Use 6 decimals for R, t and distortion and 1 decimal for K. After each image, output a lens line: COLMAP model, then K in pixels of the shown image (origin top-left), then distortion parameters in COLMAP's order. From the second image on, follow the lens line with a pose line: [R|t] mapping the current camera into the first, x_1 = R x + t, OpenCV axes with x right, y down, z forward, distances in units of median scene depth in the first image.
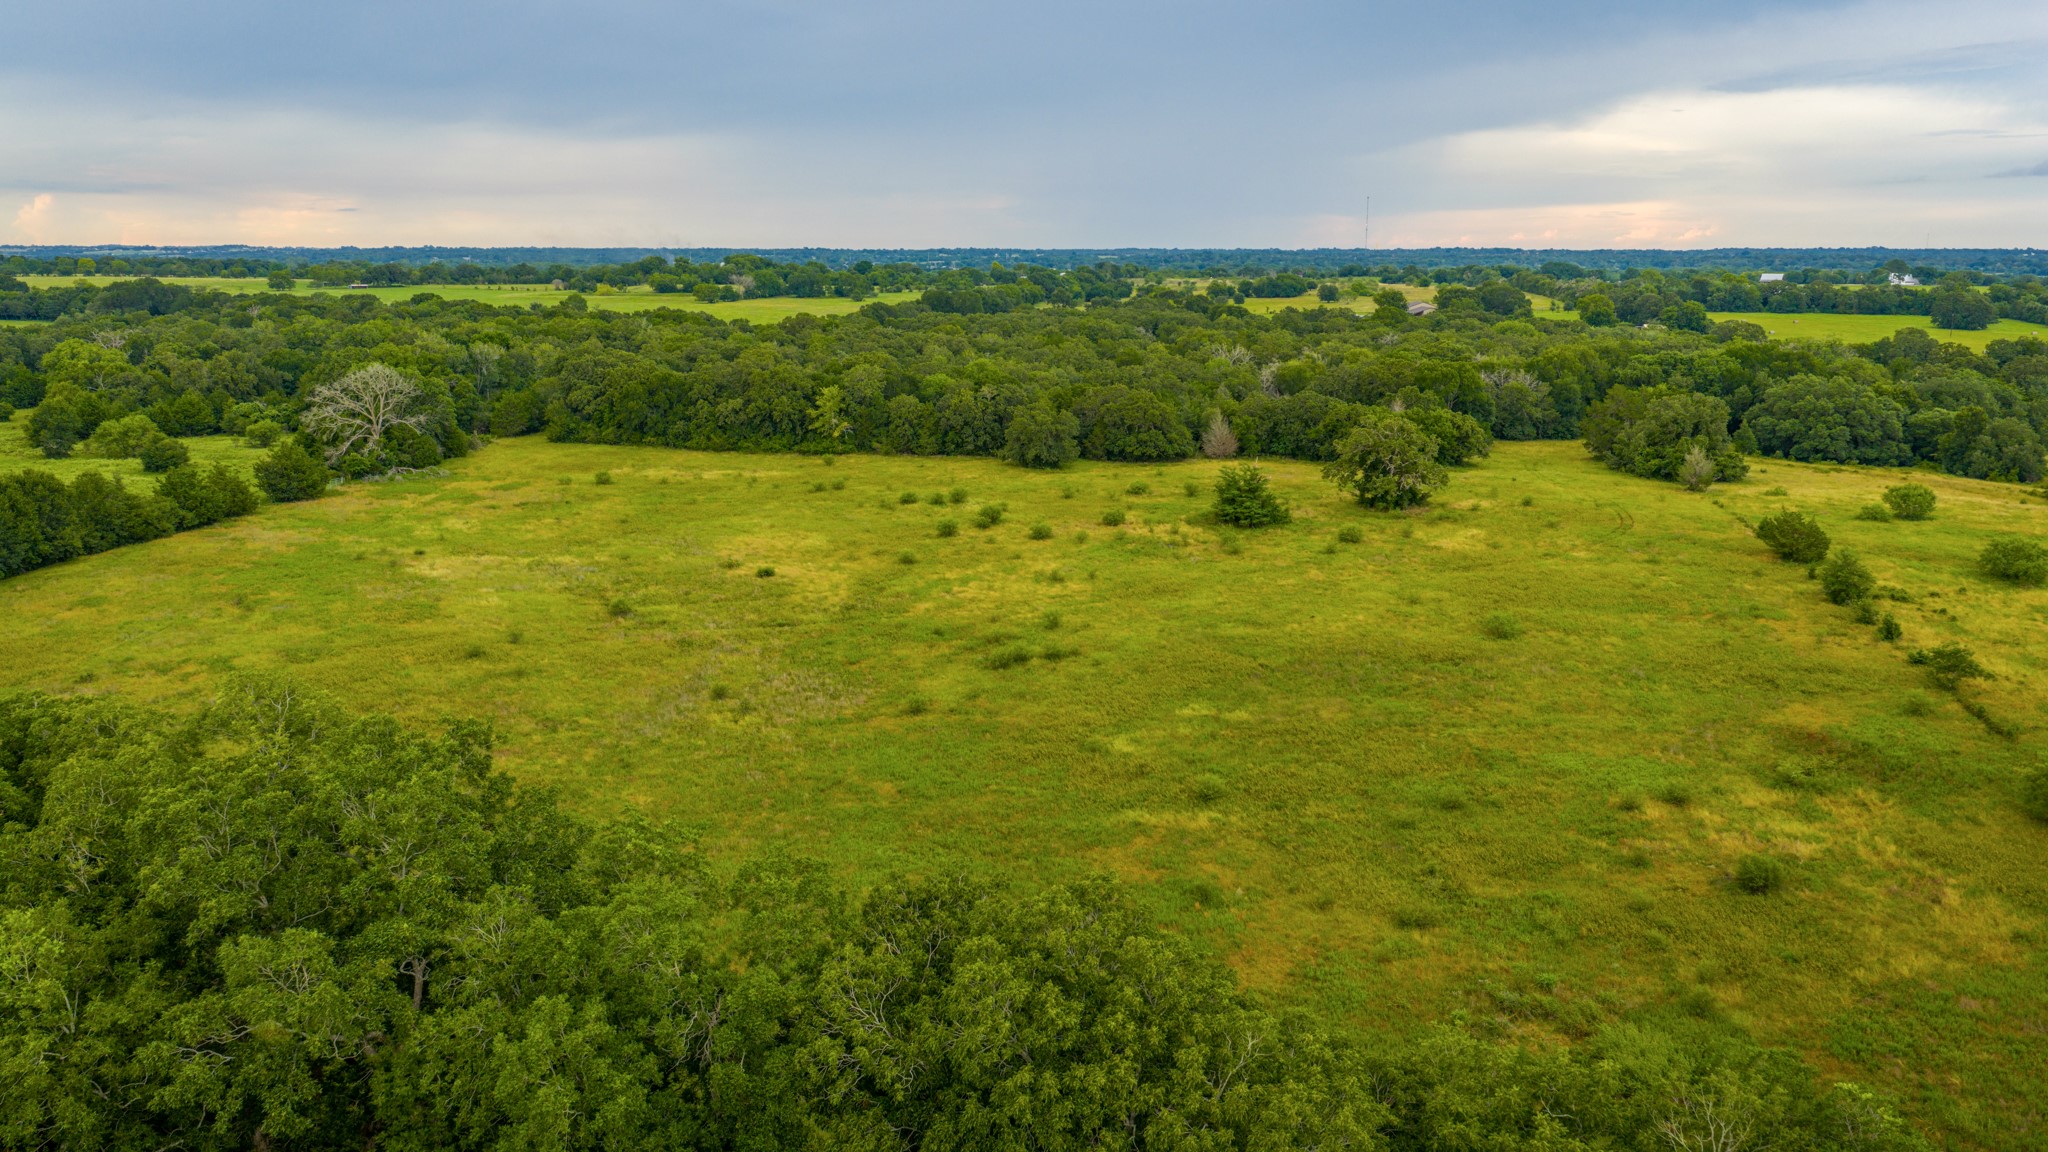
lens RADIAL K [[1687.7, 0, 1030.0], [0, 1687.7, 581.4], [0, 0, 1]] dist [0.034533, -0.072025]
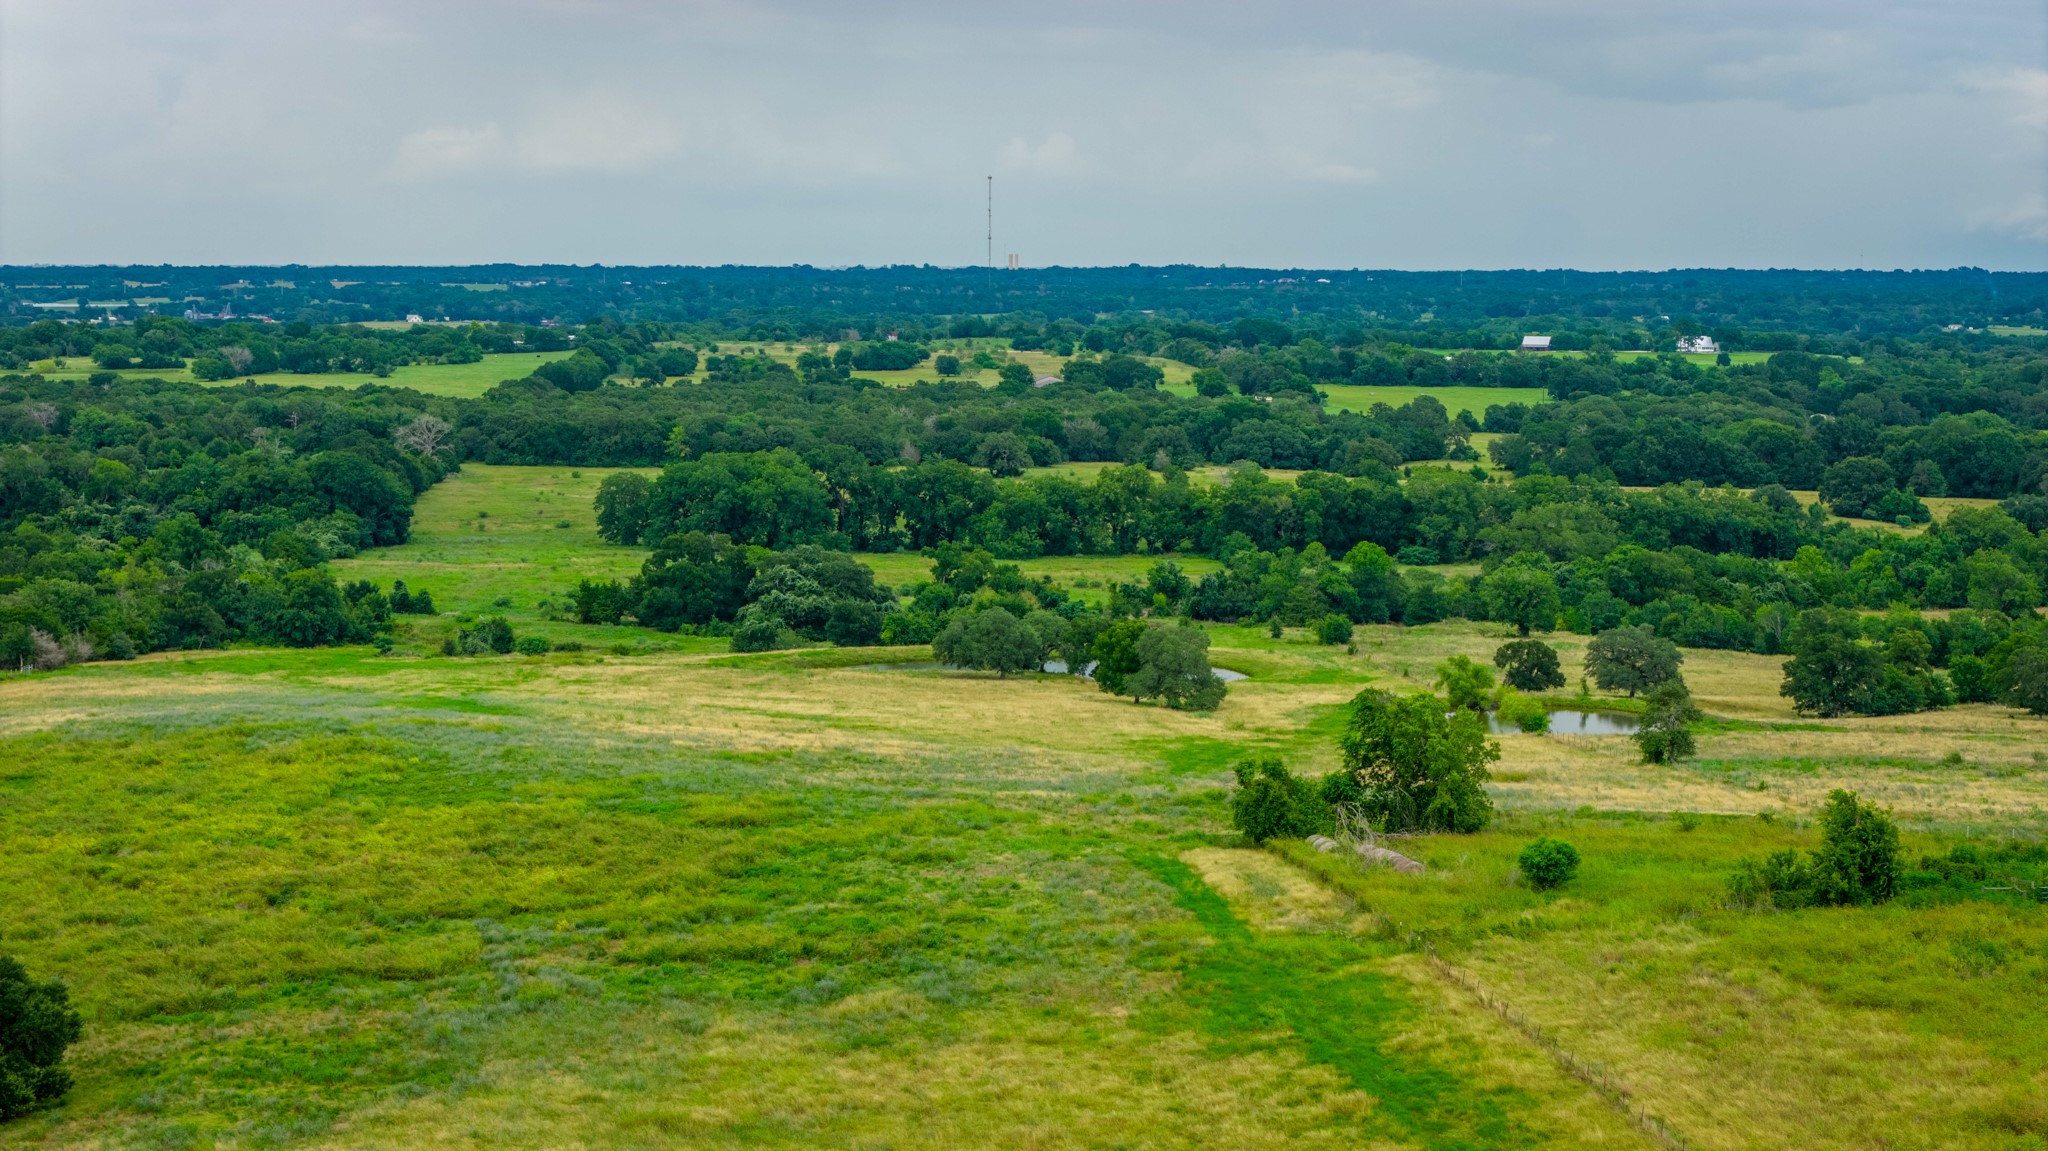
lens RADIAL K [[4109.9, 0, 1024.0], [0, 4109.9, 575.5], [0, 0, 1]] dist [-0.251759, 1.109626]
pose [[0.979926, -0.013469, 0.198907, -0.551918], [0.036251, 0.993120, -0.111347, 0.461823], [-0.196038, 0.116322, 0.973672, -2.801230]]
